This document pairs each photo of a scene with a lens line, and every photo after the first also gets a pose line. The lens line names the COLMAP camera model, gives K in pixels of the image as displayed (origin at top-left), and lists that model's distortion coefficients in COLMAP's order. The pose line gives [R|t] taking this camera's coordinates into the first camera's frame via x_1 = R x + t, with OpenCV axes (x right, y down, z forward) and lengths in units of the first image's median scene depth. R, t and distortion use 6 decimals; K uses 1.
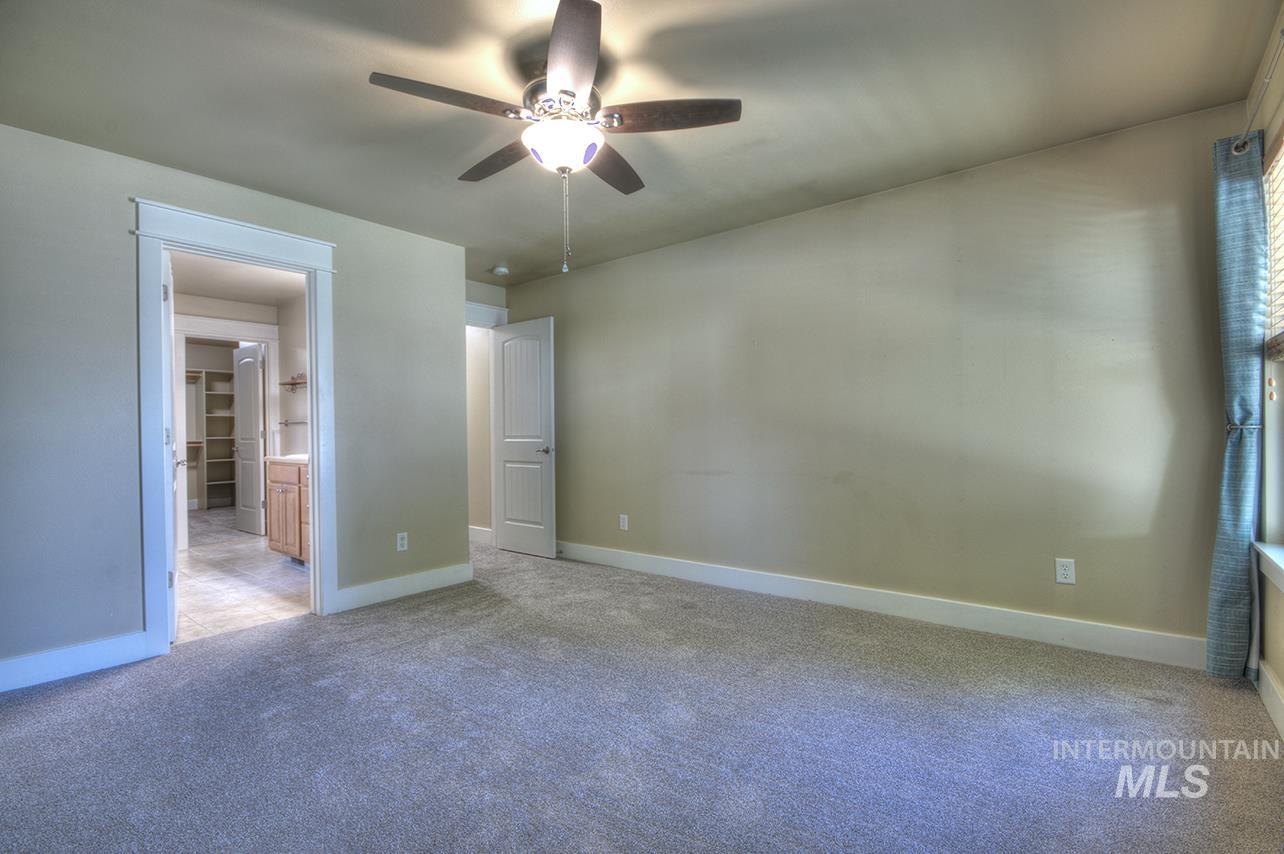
lens RADIAL K [[595.4, 0, 647.1], [0, 595.4, 420.1], [0, 0, 1]] dist [0.011346, -0.009581]
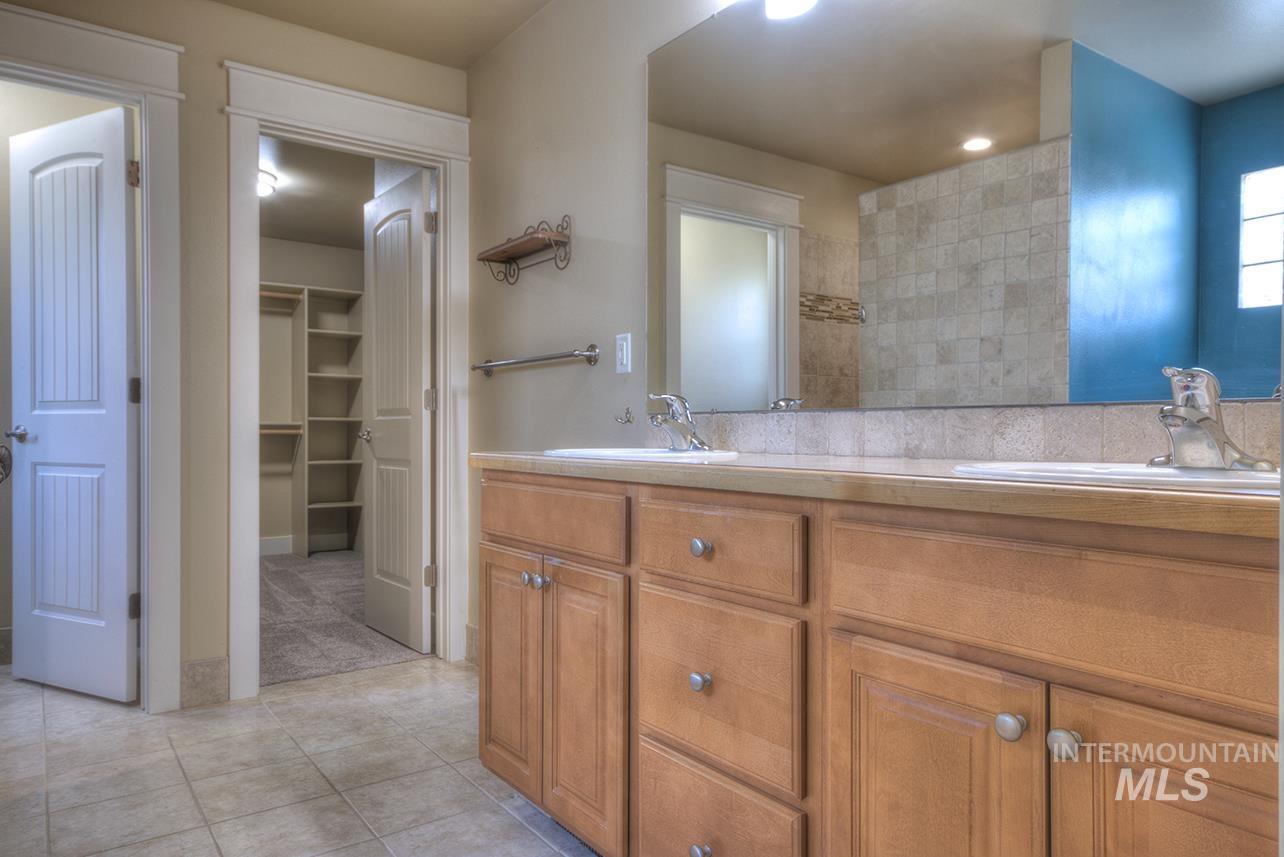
lens RADIAL K [[819.0, 0, 638.7], [0, 819.0, 433.5], [0, 0, 1]] dist [0.006298, 0.014308]
pose [[0.966976, 0.020679, -0.254028, -0.299263], [-0.017381, 0.999733, 0.015218, 0.029104], [0.254275, -0.010300, 0.967077, 0.411670]]
